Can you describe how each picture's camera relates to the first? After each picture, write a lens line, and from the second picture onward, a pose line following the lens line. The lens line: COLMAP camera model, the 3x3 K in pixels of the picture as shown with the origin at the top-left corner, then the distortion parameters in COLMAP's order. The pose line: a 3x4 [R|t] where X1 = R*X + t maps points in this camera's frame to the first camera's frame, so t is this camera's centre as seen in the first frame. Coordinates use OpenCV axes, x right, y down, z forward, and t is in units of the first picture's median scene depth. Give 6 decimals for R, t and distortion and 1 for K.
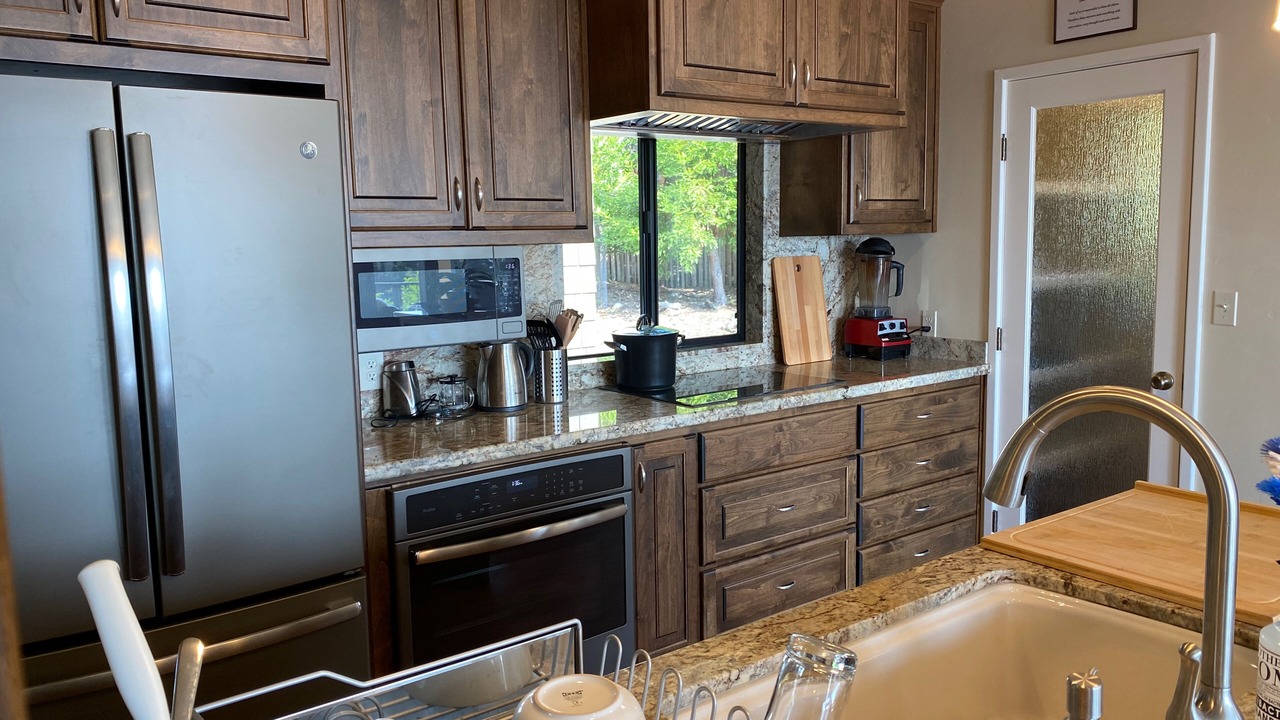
lens RADIAL K [[955.1, 0, 639.8], [0, 955.1, 358.0], [0, 0, 1]] dist [-0.008851, -0.001728]
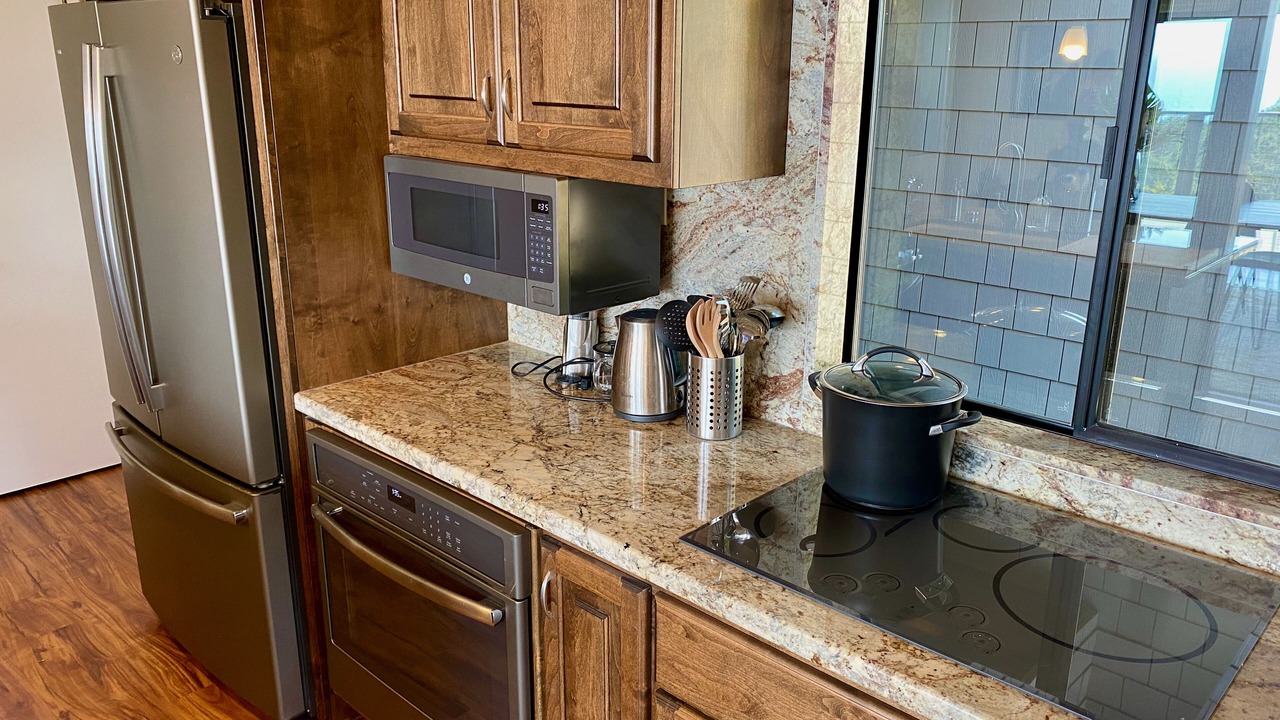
lens RADIAL K [[1012.0, 0, 637.5], [0, 1012.0, 359.5], [0, 0, 1]] dist [0.000533, 0.000083]
pose [[0.149272, 0.299781, -0.942257, 0.542068], [-0.134067, 0.950270, 0.281092, -0.192211], [0.979665, 0.084367, 0.182039, 0.900240]]
